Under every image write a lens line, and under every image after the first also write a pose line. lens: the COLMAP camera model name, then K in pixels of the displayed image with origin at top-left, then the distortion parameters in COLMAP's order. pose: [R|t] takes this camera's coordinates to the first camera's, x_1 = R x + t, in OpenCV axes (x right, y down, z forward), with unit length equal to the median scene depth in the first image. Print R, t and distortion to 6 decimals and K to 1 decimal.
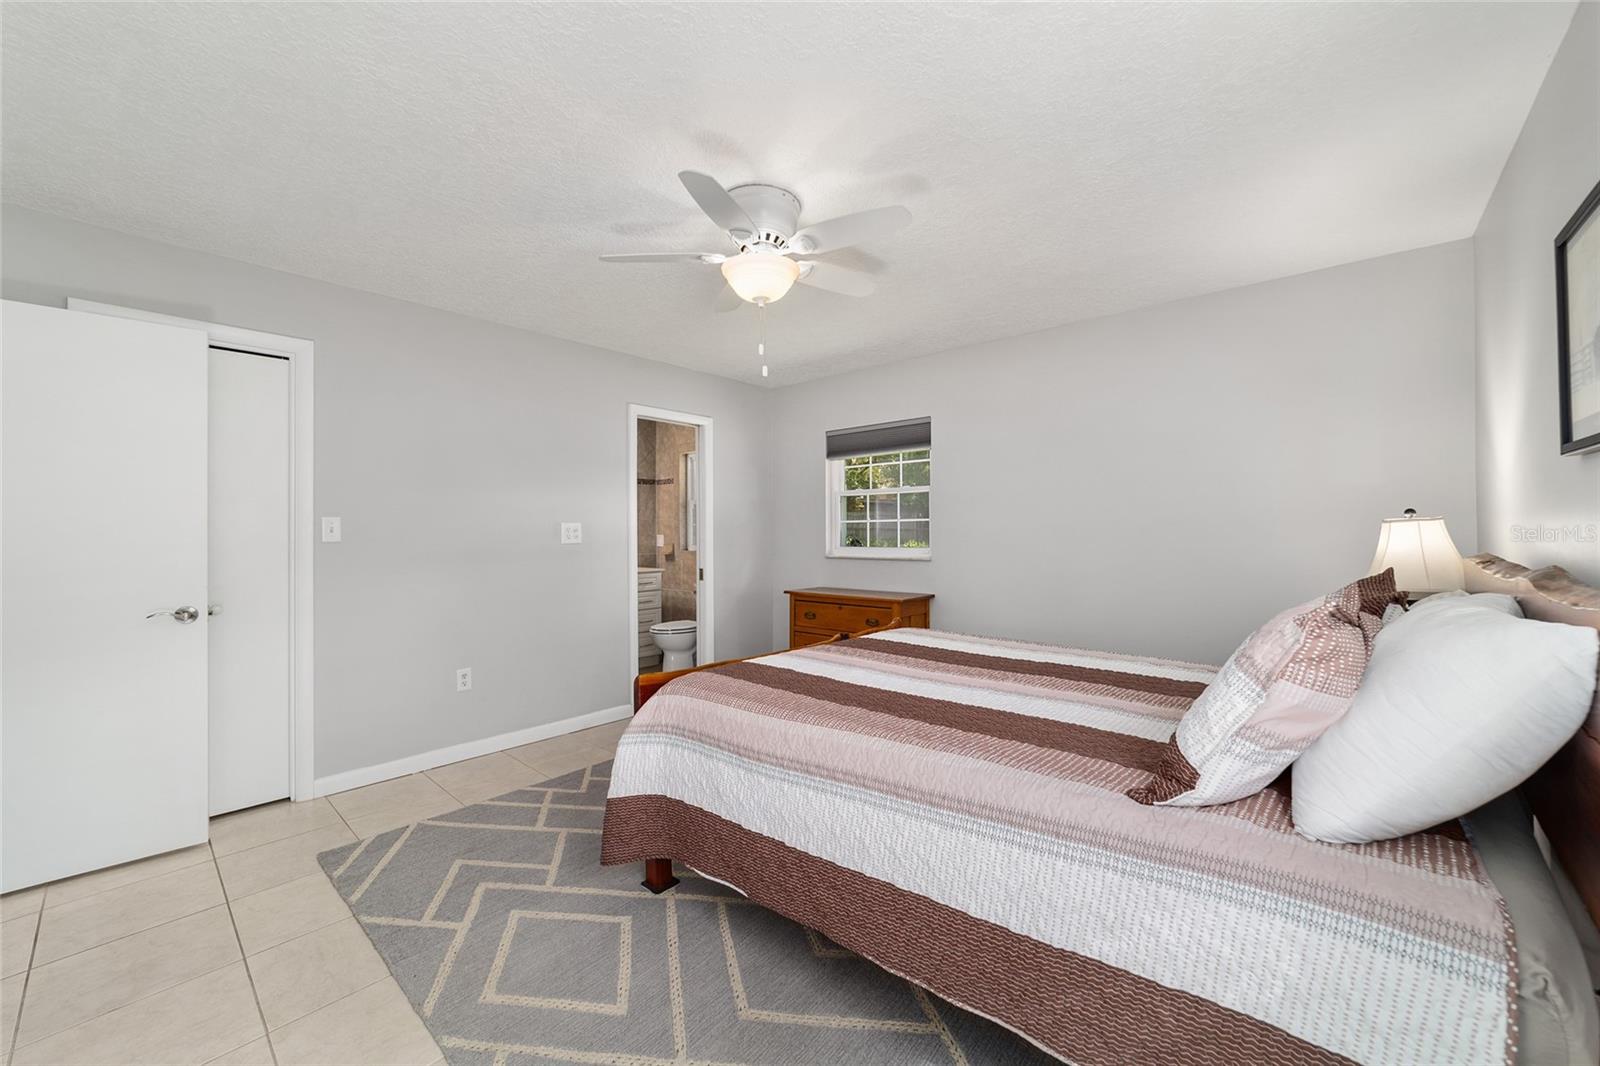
lens RADIAL K [[614.9, 0, 800.7], [0, 614.9, 532.0], [0, 0, 1]] dist [-0.025321, 0.010180]
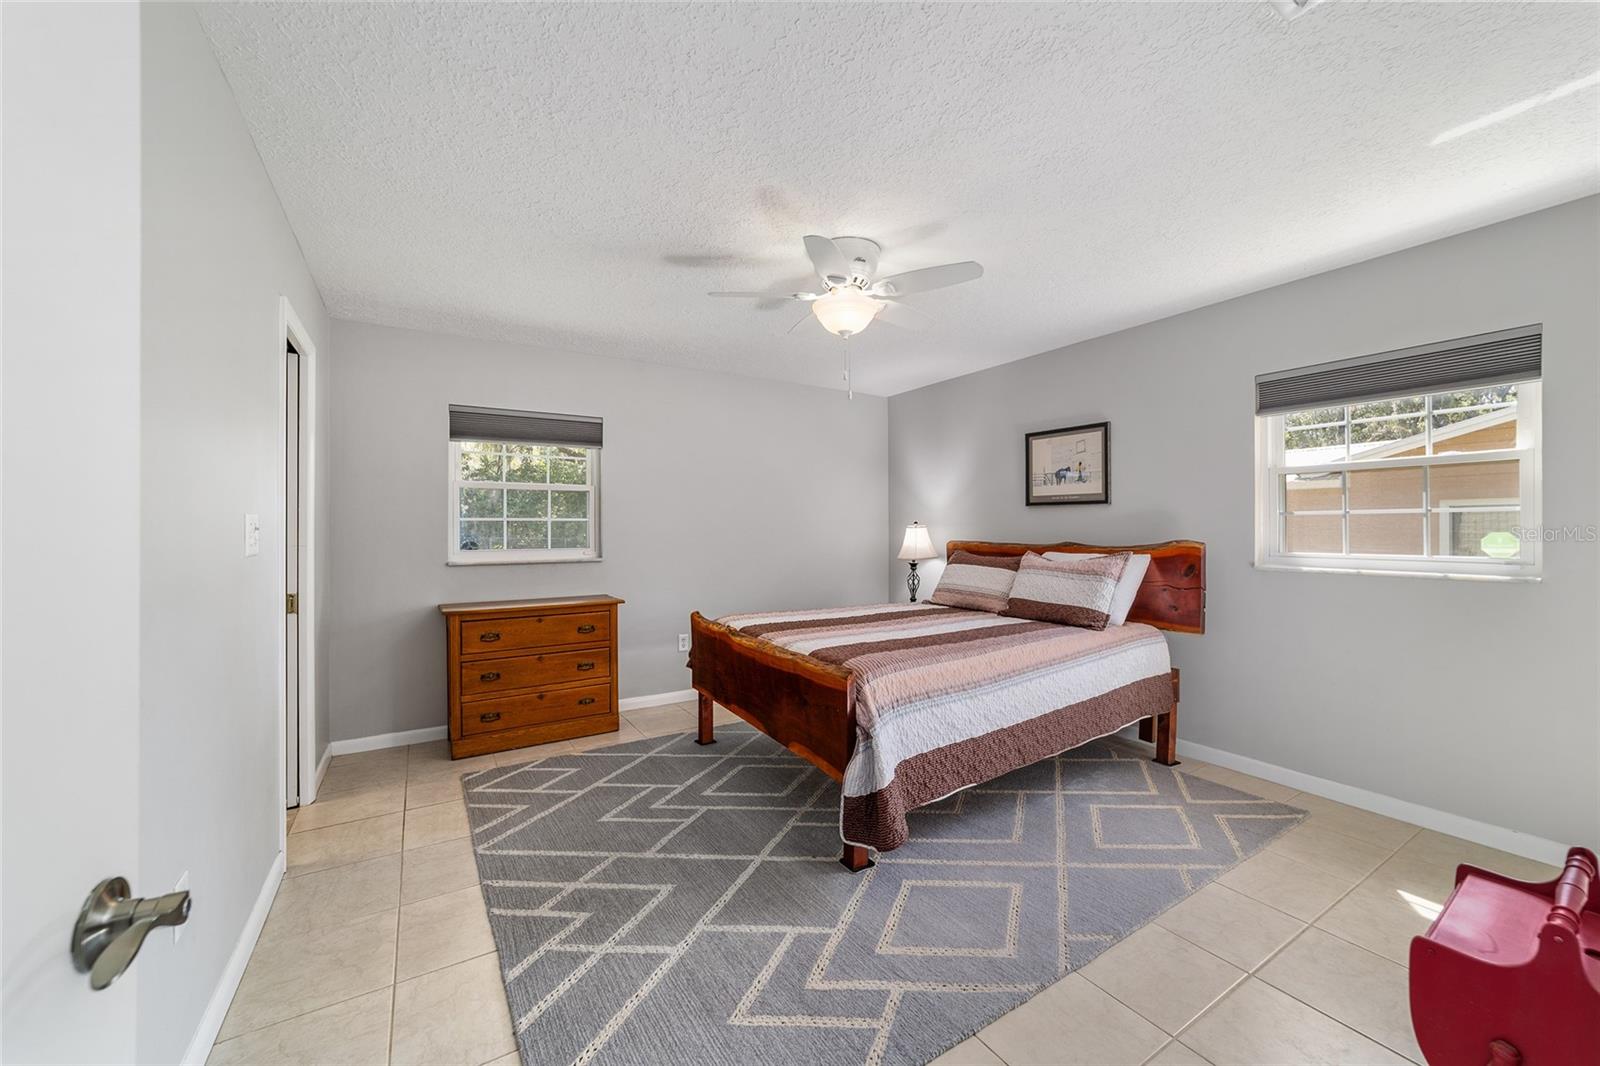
lens RADIAL K [[611.5, 0, 798.5], [0, 611.5, 529.9], [0, 0, 1]] dist [-0.020550, 0.009952]
pose [[0.286898, 0.005265, 0.957947, -0.908348], [0.001404, 0.999982, -0.005917, 0.002322], [-0.957960, 0.003042, 0.286885, 0.564433]]
